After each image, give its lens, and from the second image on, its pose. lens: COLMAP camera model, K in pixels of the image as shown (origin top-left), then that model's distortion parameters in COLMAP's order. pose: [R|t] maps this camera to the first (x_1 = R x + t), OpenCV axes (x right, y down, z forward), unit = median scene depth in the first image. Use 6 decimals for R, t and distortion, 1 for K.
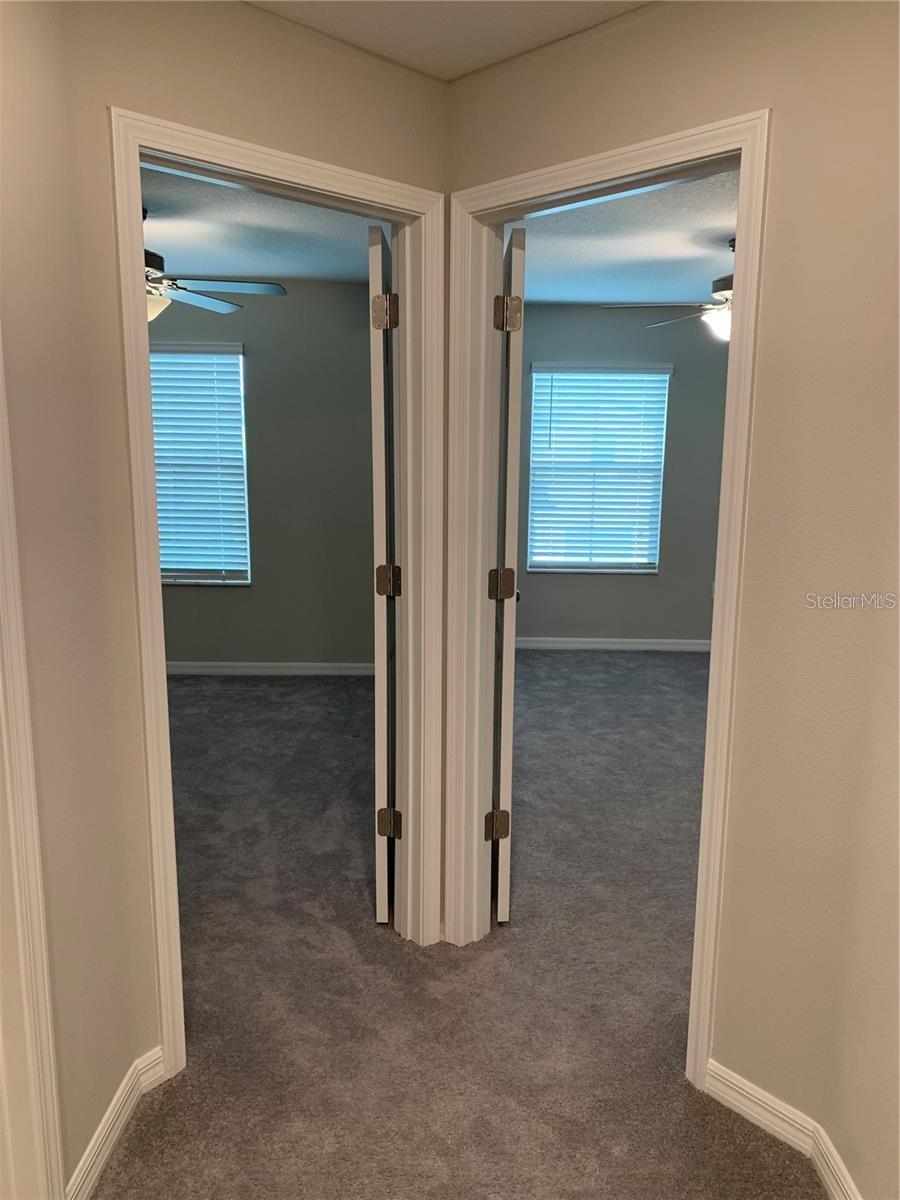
lens RADIAL K [[923.9, 0, 452.8], [0, 923.9, 599.2], [0, 0, 1]] dist [0.054242, -0.057748]
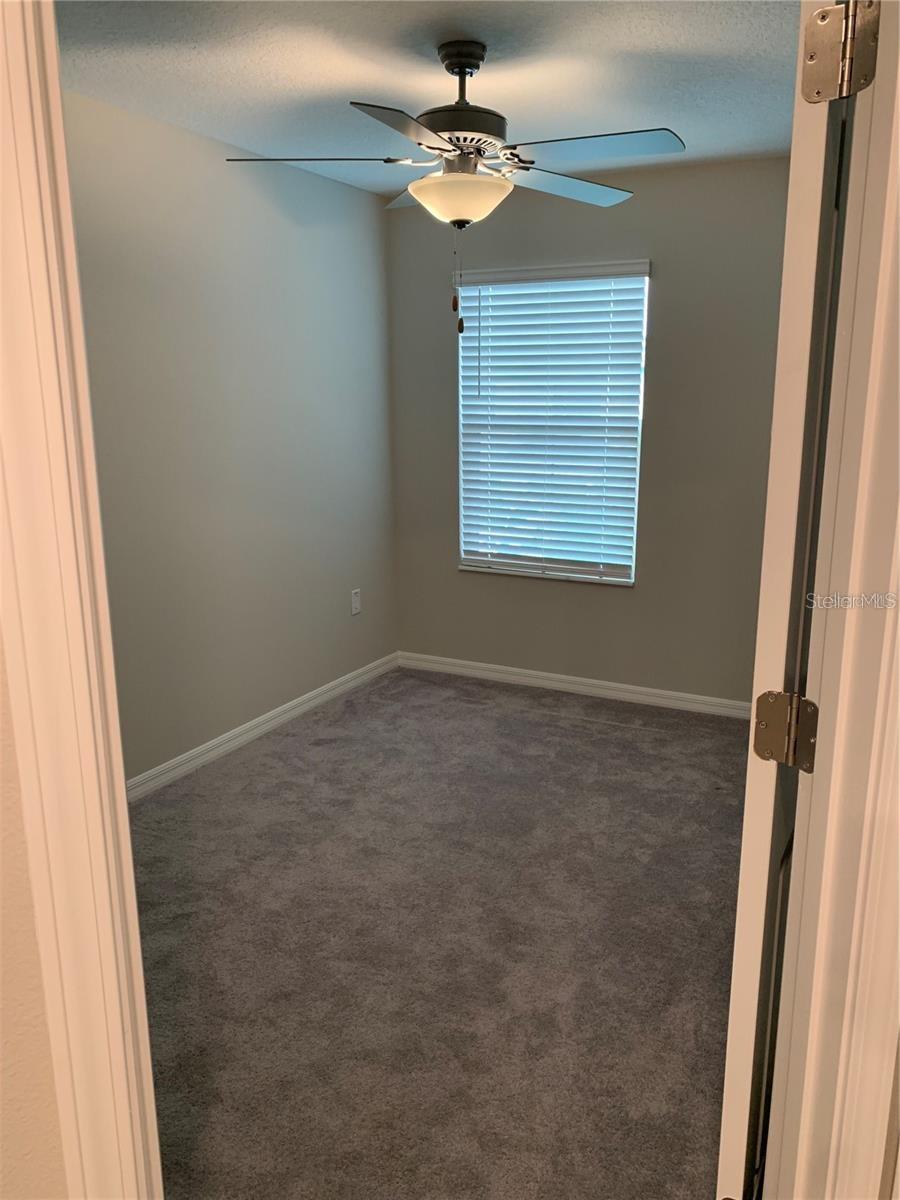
lens RADIAL K [[923.9, 0, 455.9], [0, 923.9, 602.8], [0, 0, 1]] dist [0.054242, -0.057748]
pose [[0.890461, 0.094854, -0.445064, -0.093481], [-0.069351, 0.994897, 0.073282, -0.497309], [0.449743, -0.034389, 0.892495, 2.703707]]
